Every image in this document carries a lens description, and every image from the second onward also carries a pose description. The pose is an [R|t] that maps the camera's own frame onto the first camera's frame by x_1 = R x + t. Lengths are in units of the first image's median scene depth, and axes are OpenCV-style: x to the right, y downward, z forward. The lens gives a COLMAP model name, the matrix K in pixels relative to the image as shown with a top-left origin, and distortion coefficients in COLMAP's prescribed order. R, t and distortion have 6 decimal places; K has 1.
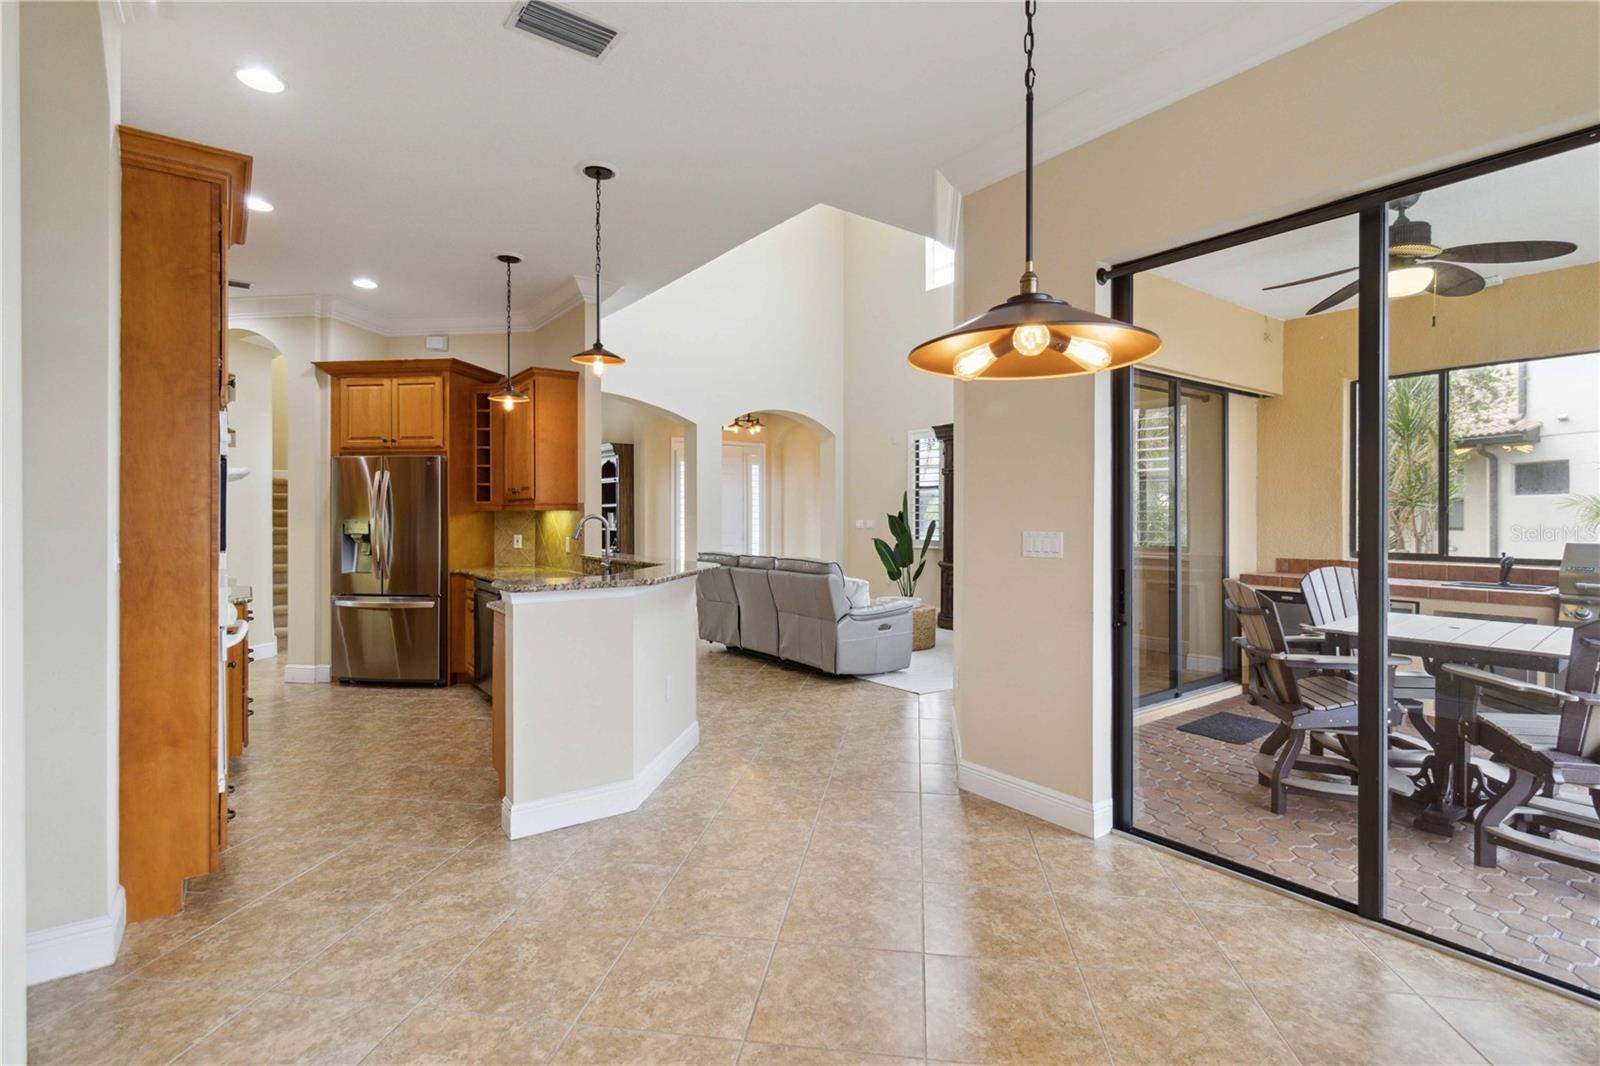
lens RADIAL K [[748.4, 0, 806.0], [0, 748.4, 525.0], [0, 0, 1]] dist [0.002405, -0.000285]
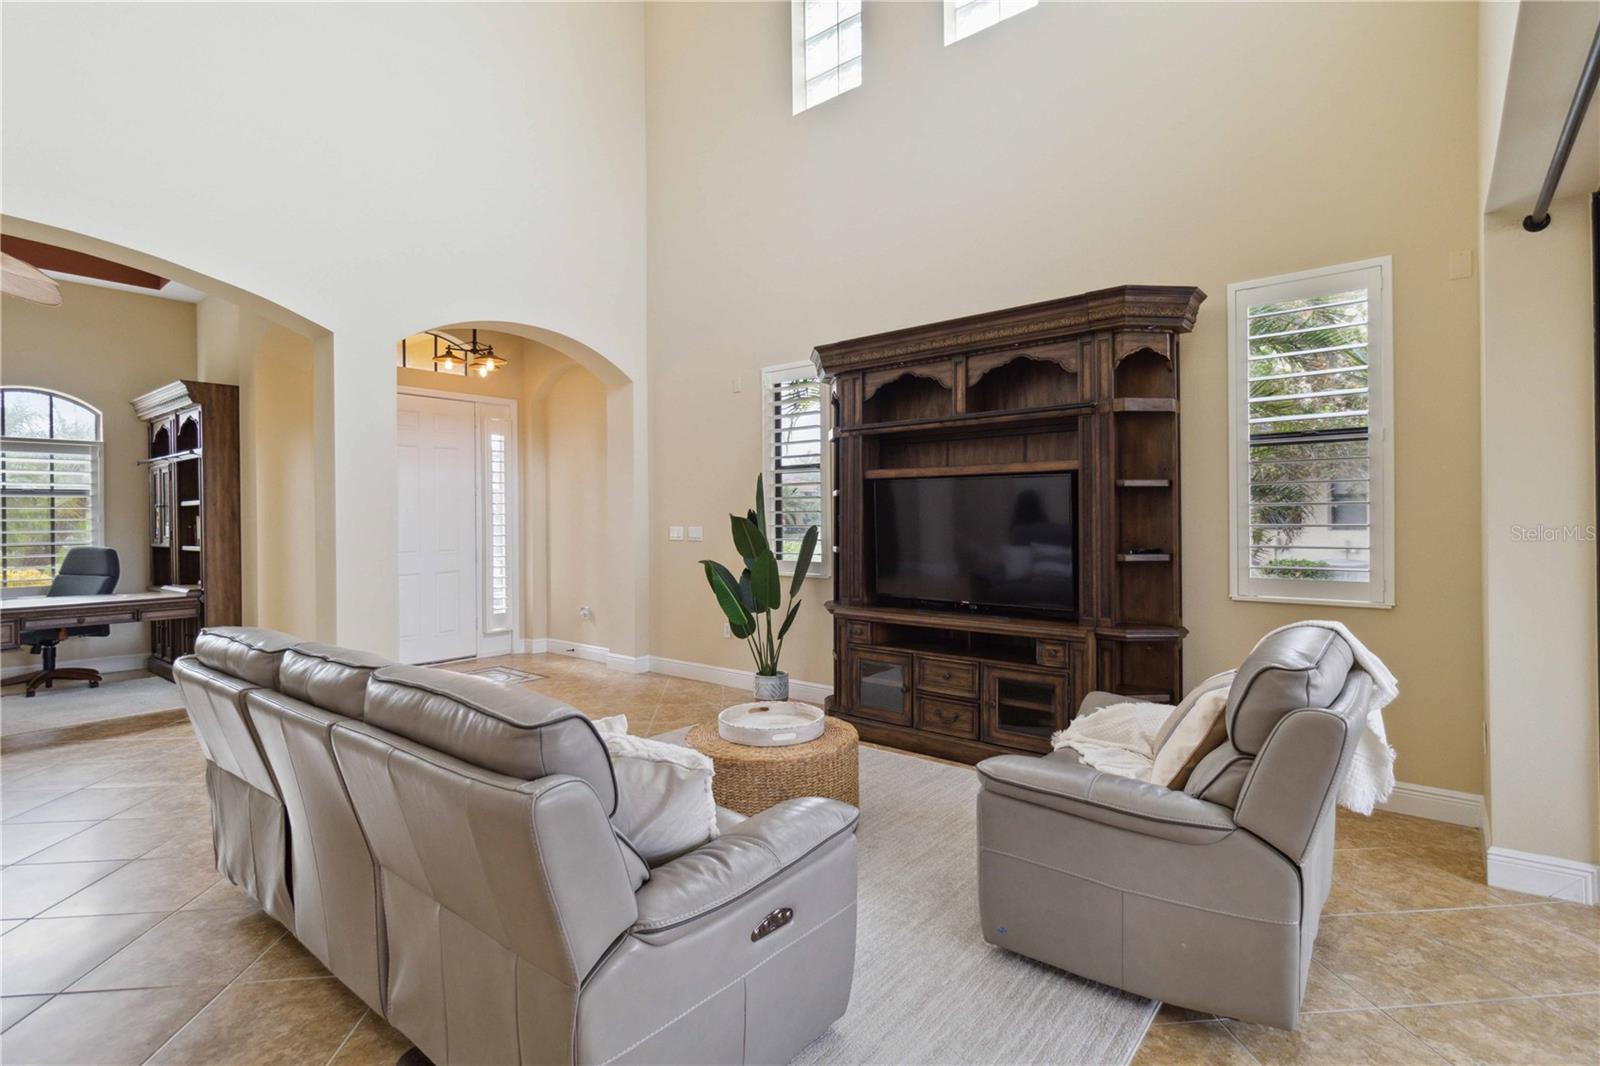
lens RADIAL K [[748.4, 0, 796.8], [0, 748.4, 520.5], [0, 0, 1]] dist [0.002405, -0.000285]
pose [[0.973108, -0.010241, 0.230120, 0.032130], [0.012354, 0.999894, -0.007739, -0.005511], [-0.230017, 0.010374, 0.973131, 0.454350]]
